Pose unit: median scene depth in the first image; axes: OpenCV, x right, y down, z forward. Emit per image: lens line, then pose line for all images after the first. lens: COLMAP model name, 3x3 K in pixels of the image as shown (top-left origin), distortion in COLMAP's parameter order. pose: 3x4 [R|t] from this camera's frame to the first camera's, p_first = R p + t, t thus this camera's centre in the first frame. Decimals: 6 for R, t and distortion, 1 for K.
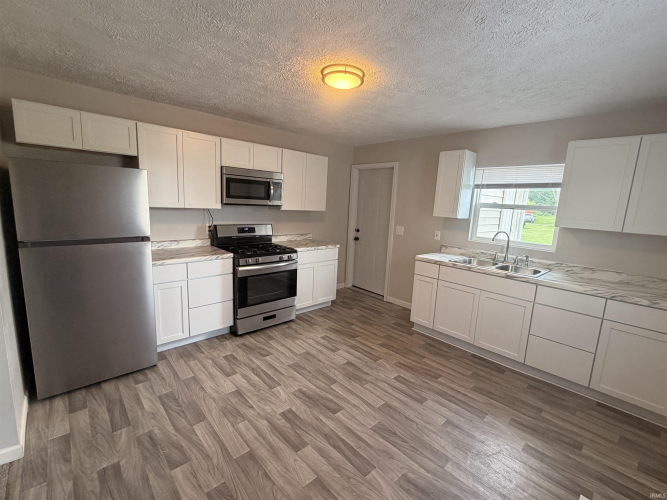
lens RADIAL K [[301.3, 0, 334.8], [0, 301.3, 250.1], [0, 0, 1]] dist [0.000153, -0.000472]
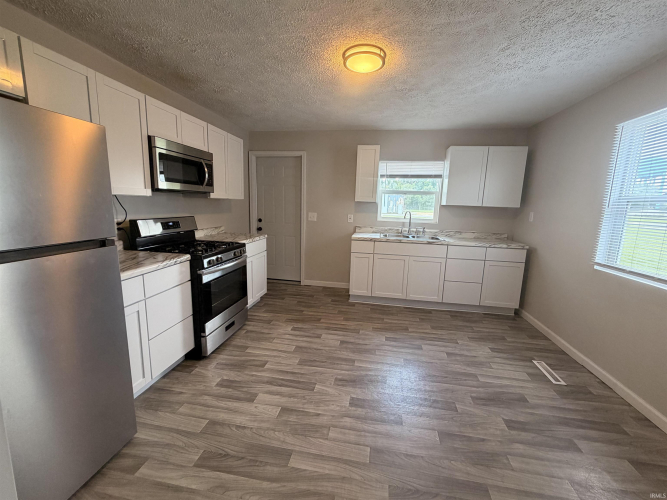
lens RADIAL K [[285.3, 0, 332.0], [0, 285.3, 251.1], [0, 0, 1]] dist [-0.000762, -0.000652]
pose [[0.789921, -0.125963, 0.600132, -0.474142], [0.106068, 0.991990, 0.068599, -0.008731], [-0.603966, 0.009467, 0.796954, 0.205207]]
